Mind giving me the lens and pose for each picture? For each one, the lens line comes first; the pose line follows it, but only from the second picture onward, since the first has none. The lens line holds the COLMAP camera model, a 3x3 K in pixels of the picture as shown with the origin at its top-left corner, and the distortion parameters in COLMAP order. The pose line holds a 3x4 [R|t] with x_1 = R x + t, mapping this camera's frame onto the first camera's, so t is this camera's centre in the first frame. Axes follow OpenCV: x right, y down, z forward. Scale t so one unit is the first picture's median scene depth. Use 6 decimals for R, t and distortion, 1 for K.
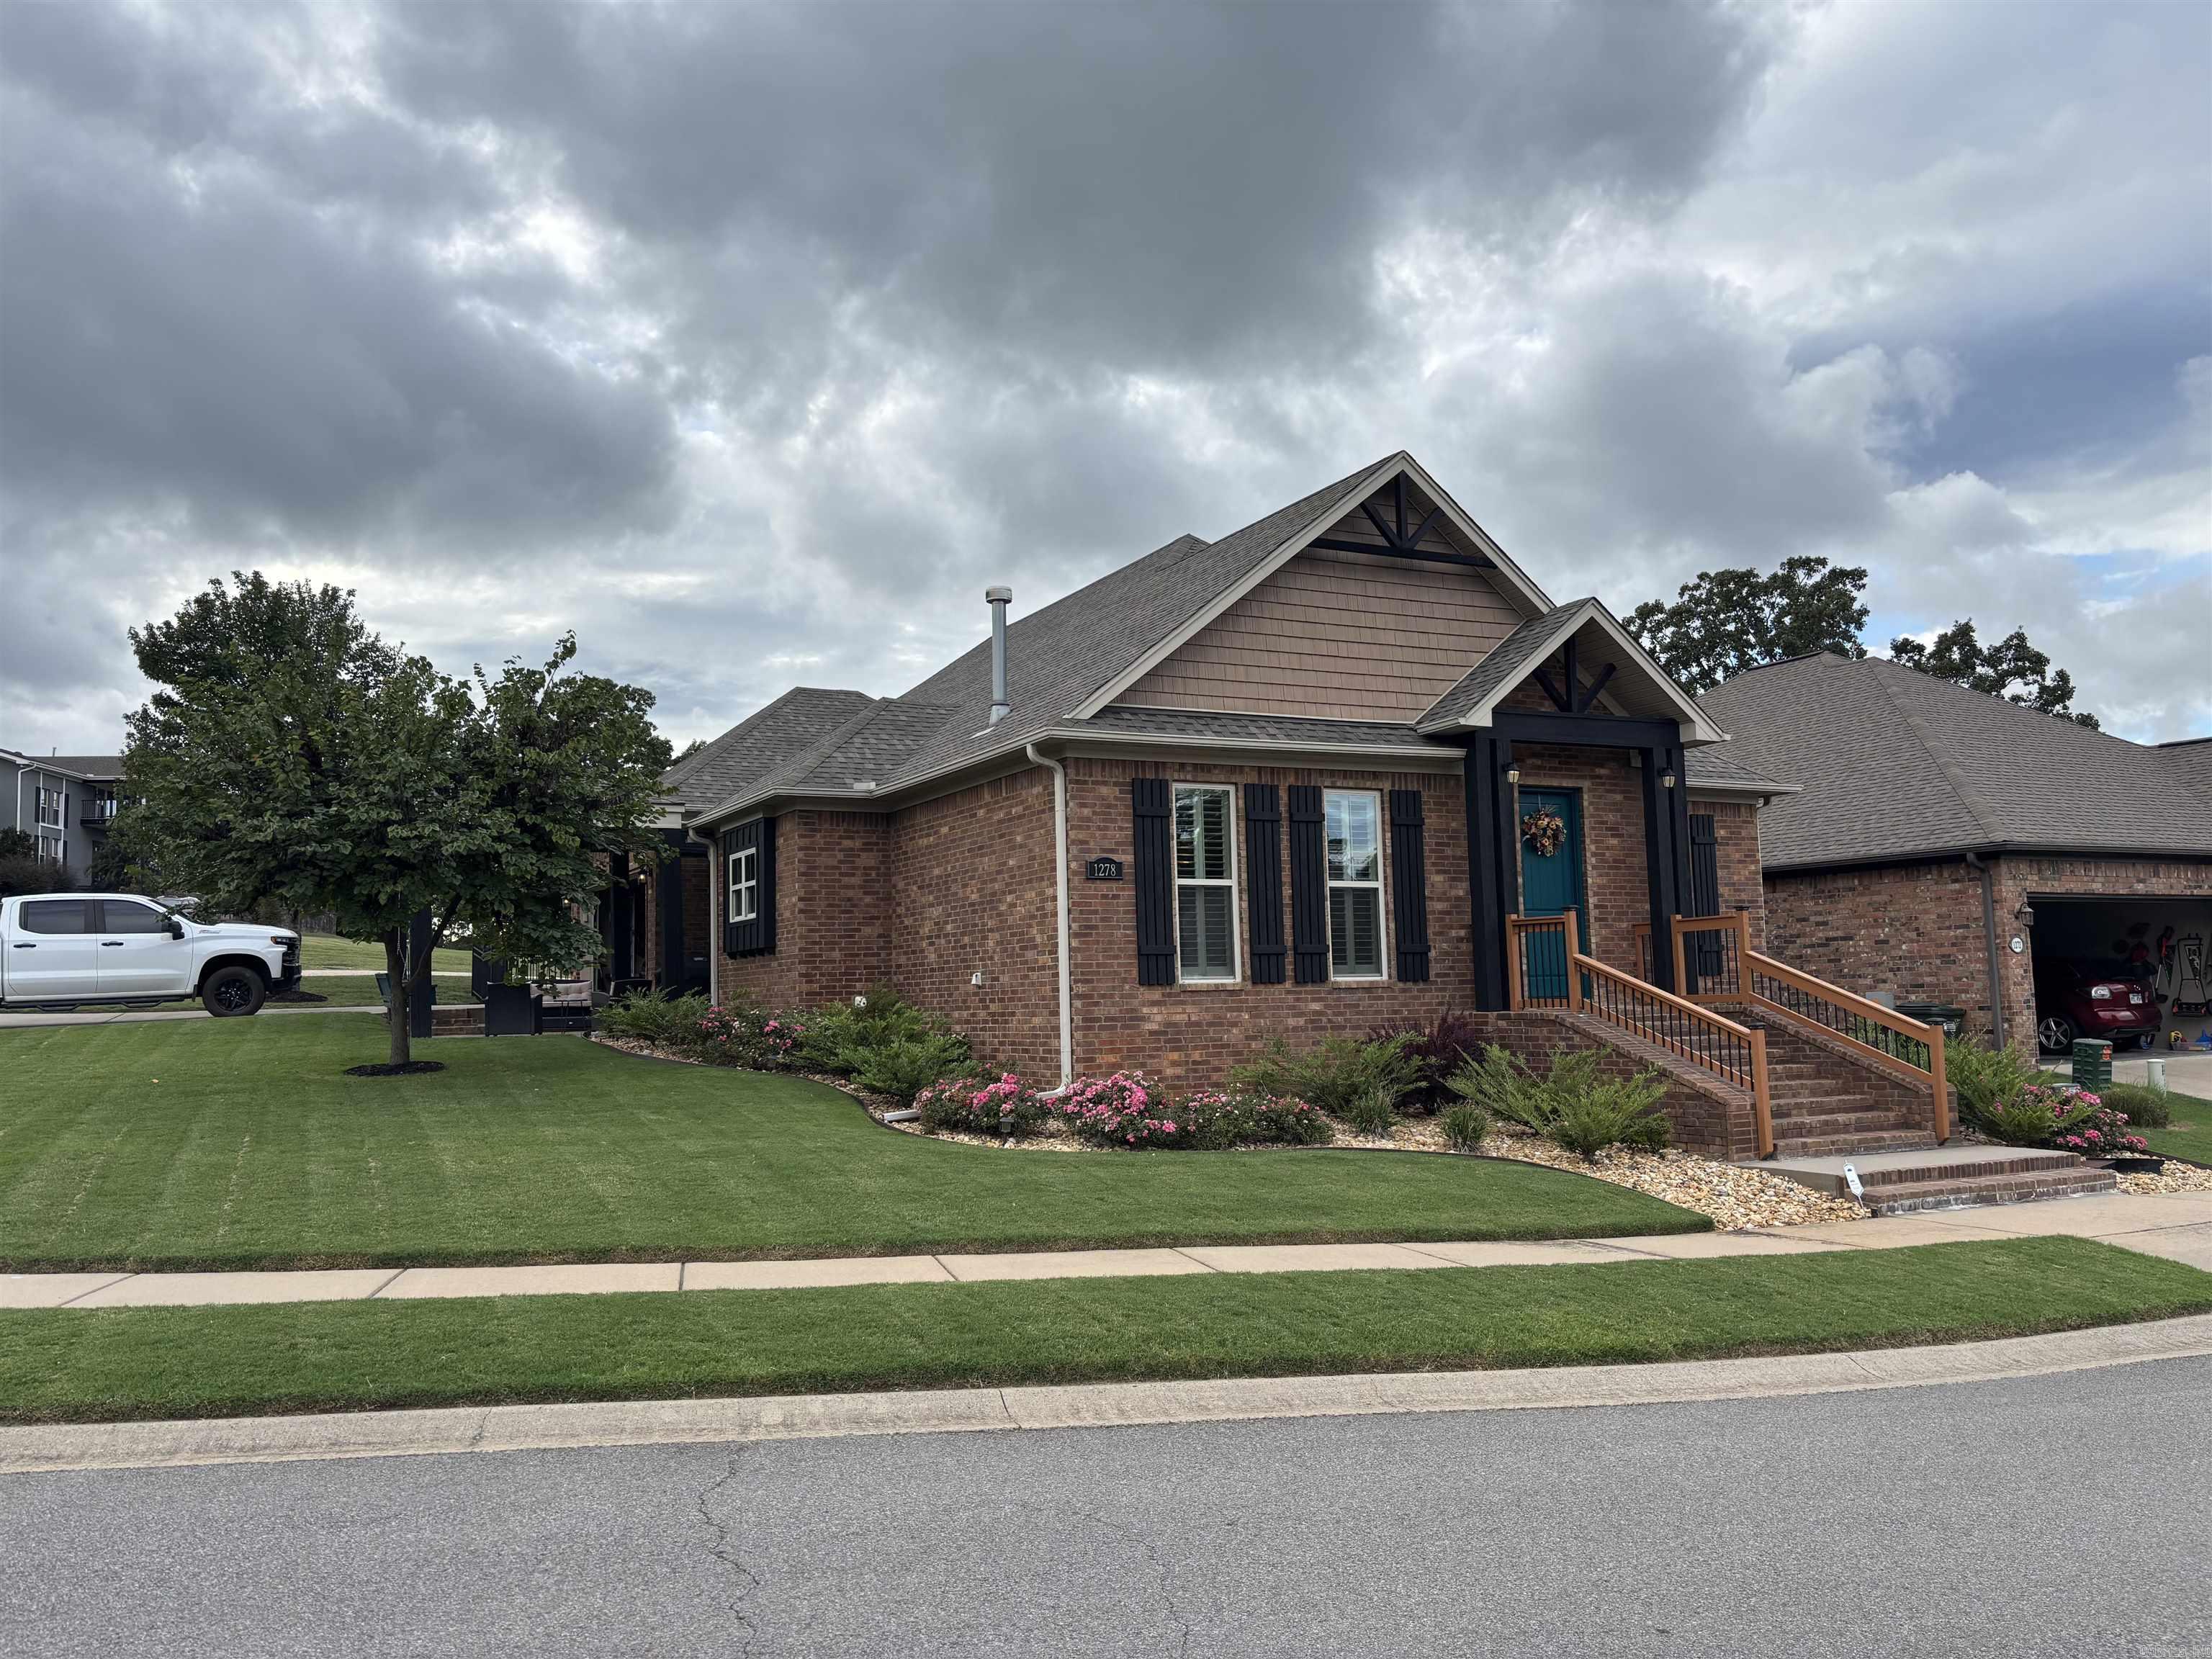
lens RADIAL K [[1666.2, 0, 1096.4], [0, 1666.2, 828.9], [0, 0, 1]] dist [0.045691, -0.061119]
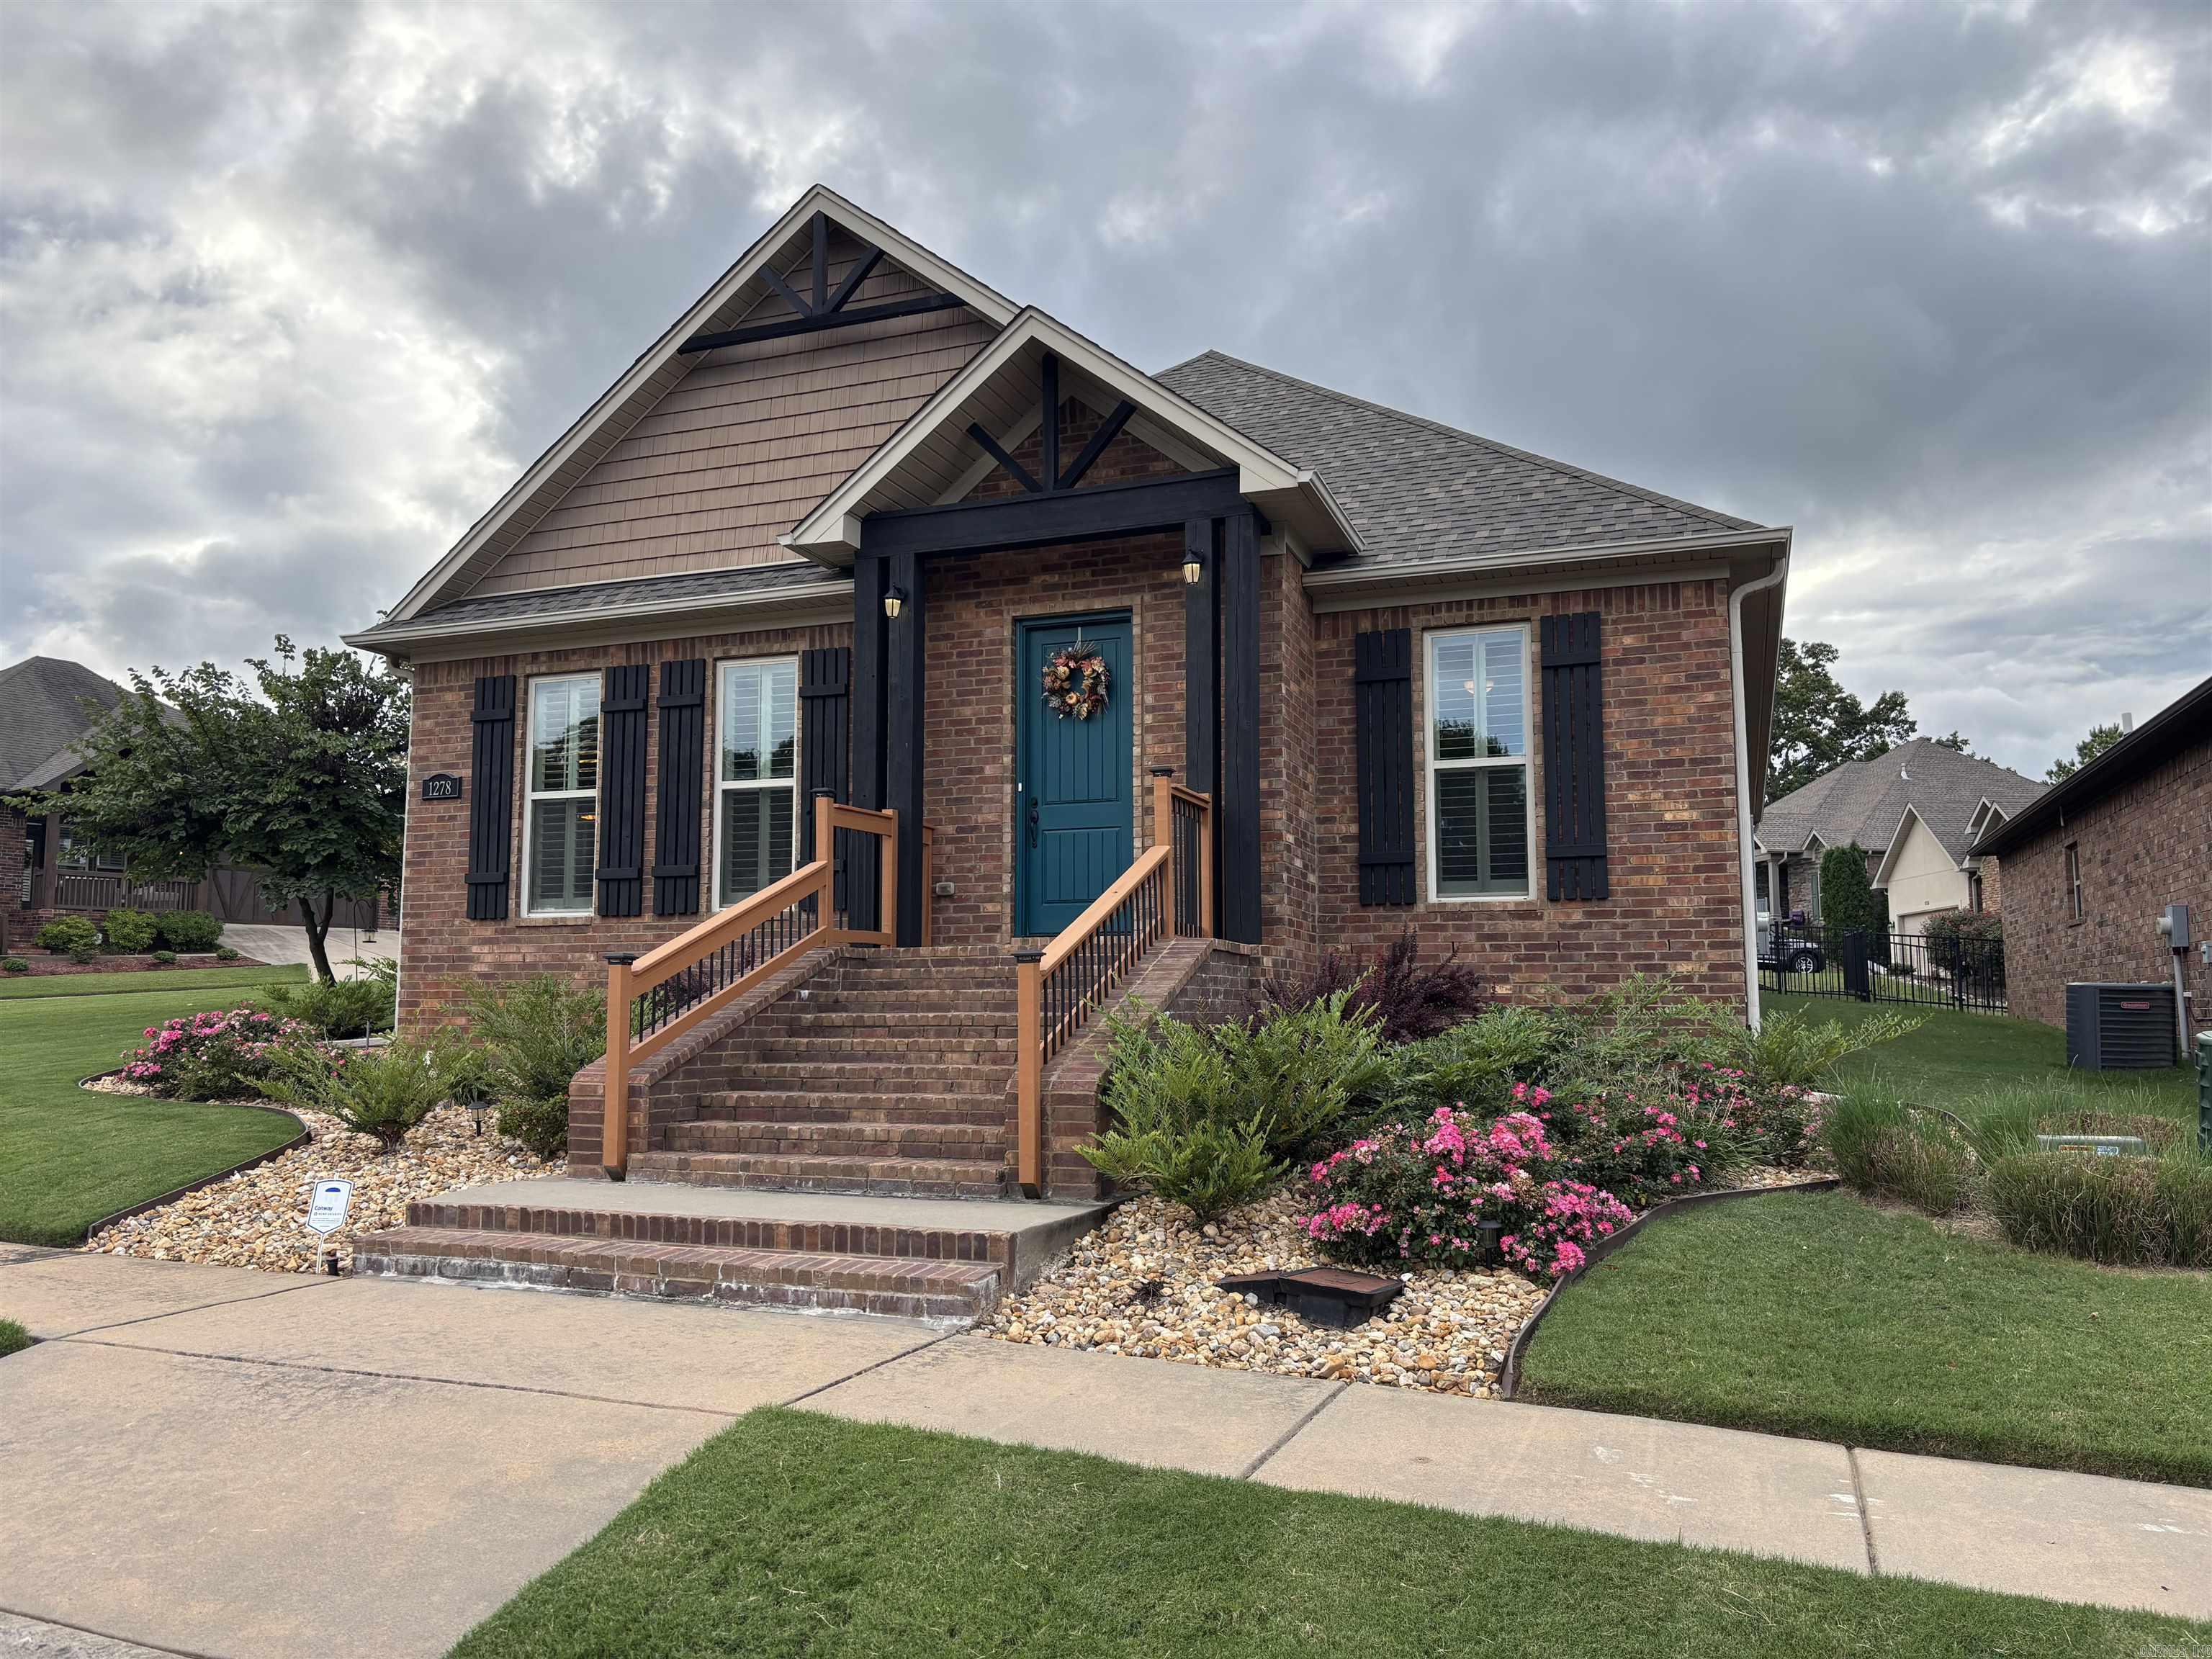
lens RADIAL K [[1767.8, 0, 1106.5], [0, 1767.8, 822.6], [0, 0, 1]] dist [0.053767, -0.001837]
pose [[0.648469, -0.055523, -0.759214, 0.921532], [0.063835, 0.997790, -0.018447, 0.080676], [0.758560, -0.036502, 0.650580, 0.646872]]
